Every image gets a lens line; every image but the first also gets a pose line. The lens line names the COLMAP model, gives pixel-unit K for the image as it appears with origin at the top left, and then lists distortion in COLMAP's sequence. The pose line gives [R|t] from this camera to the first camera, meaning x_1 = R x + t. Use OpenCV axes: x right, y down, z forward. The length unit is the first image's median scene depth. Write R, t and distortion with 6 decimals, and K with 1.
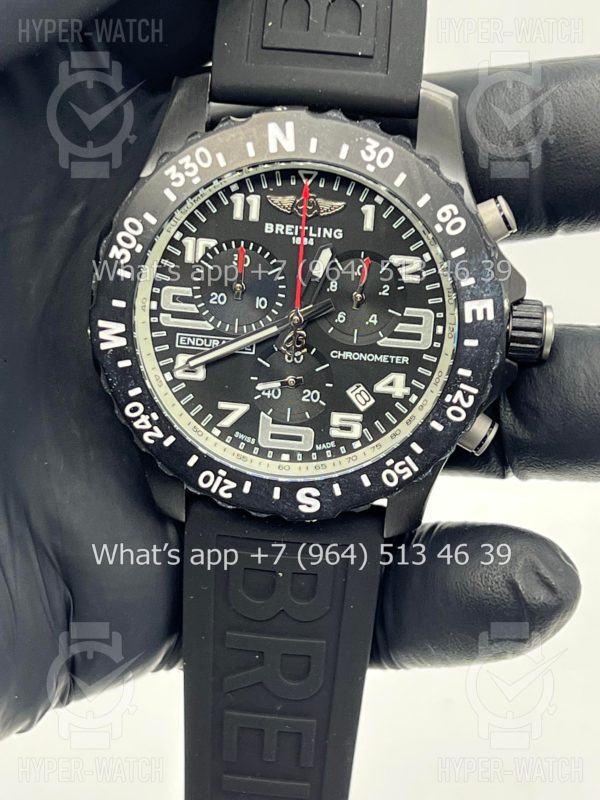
lens RADIAL K [[1775.6, 0, 300.0], [0, 1775.6, 400.0], [0, 0, 1]] dist [0.384026, -3.649680]
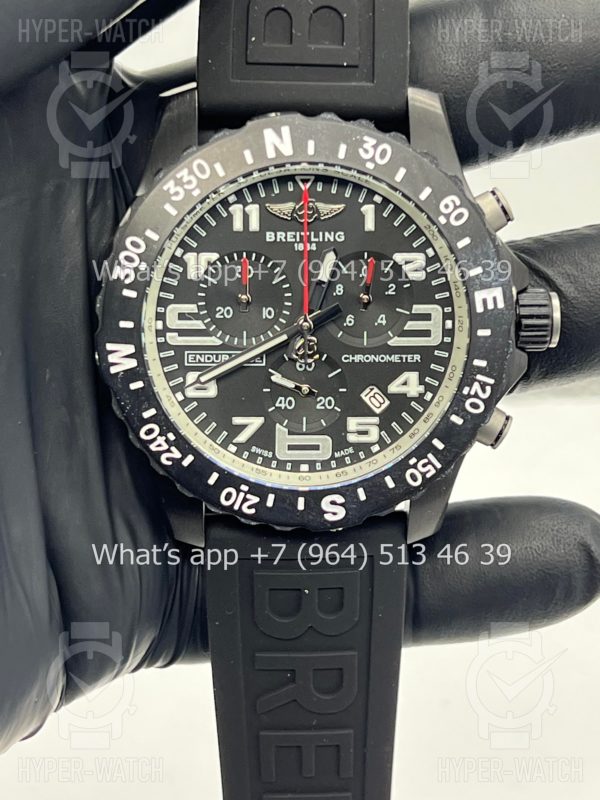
lens RADIAL K [[1775.6, 0, 300.0], [0, 1775.6, 400.0], [0, 0, 1]] dist [0.384026, -3.649680]
pose [[0.993138, -0.088750, 0.076162, -0.083936], [0.093275, 0.993946, -0.058064, 0.052747], [-0.070548, 0.064770, 0.995403, 0.016741]]
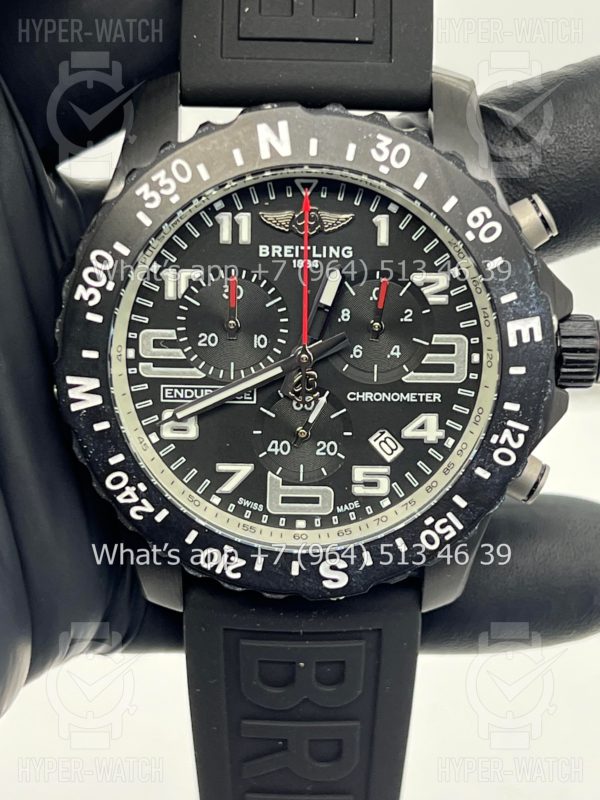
lens RADIAL K [[1762.5, 0, 288.7], [0, 1762.5, 400.8], [0, 0, 1]] dist [0.231687, -0.027076]
pose [[0.996261, -0.073081, 0.046071, -0.048617], [0.074279, 0.996928, -0.024845, -0.005305], [-0.044114, 0.028174, 0.998629, 0.176278]]
